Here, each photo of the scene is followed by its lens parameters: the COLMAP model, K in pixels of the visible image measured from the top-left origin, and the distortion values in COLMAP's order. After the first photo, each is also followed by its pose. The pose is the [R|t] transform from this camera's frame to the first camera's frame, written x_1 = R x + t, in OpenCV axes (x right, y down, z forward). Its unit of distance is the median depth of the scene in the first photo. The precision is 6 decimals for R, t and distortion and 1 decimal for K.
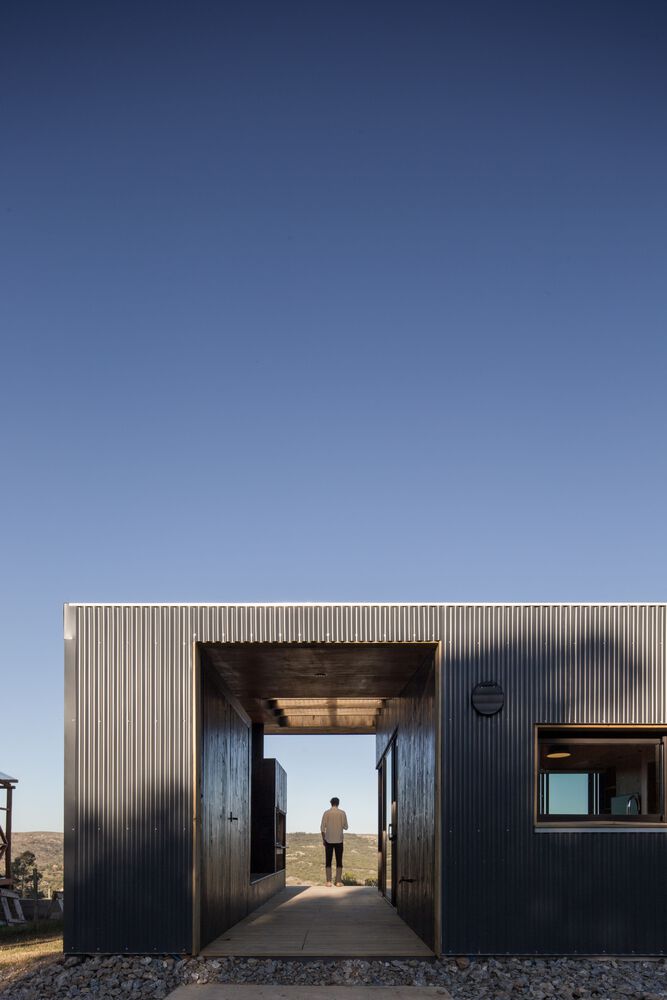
lens RADIAL K [[483.9, 0, 331.3], [0, 483.9, 496.5], [0, 0, 1]] dist [0.000065, -0.000102]
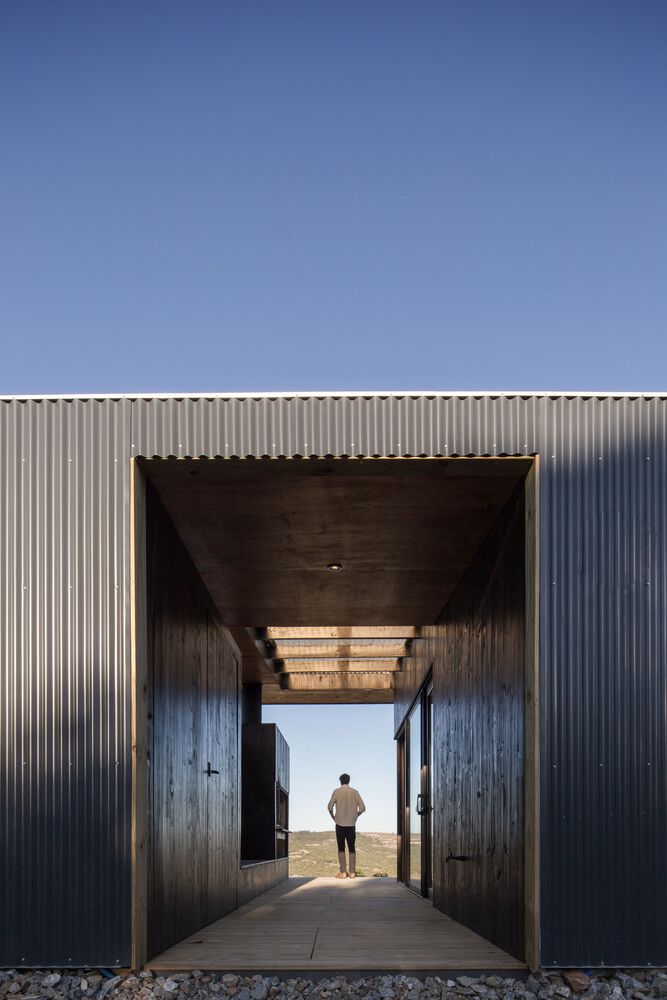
lens RADIAL K [[483.9, 0, 334.7], [0, 483.9, 500.7], [0, 0, 1]] dist [0.000065, -0.000102]
pose [[0.999997, -0.002443, 0.000553, -0.027380], [0.002439, 0.999967, 0.007727, 0.322012], [-0.000572, -0.007726, 0.999970, 0.359825]]
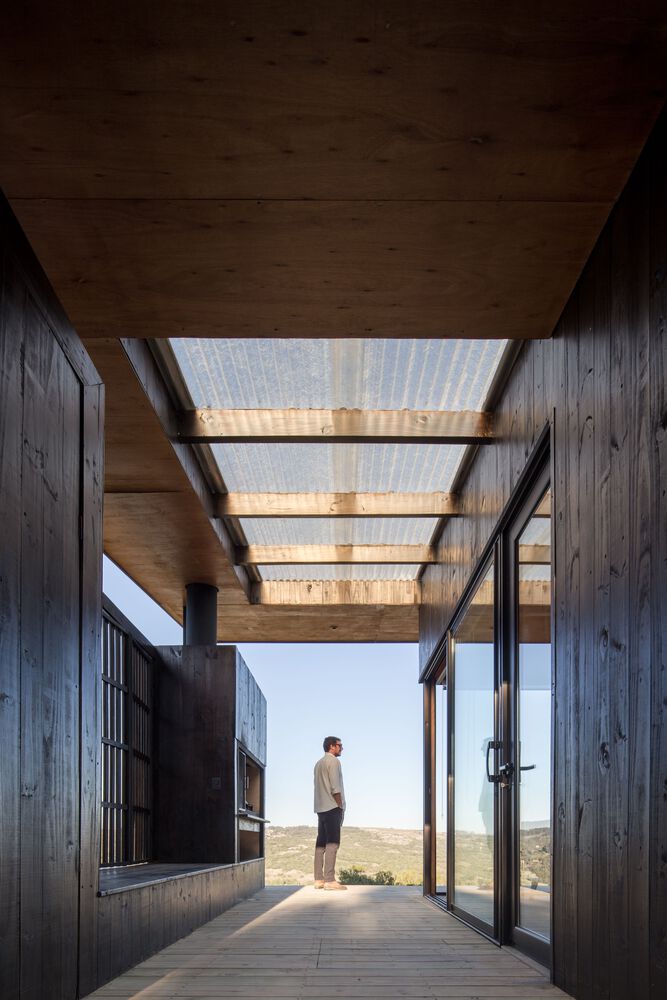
lens RADIAL K [[483.9, 0, 335.1], [0, 483.9, 494.8], [0, 0, 1]] dist [0.000065, -0.000102]
pose [[0.999999, 0.001317, 0.000954, -0.017998], [-0.001323, 0.999977, 0.006694, 0.800164], [-0.000945, -0.006695, 0.999977, 1.021242]]
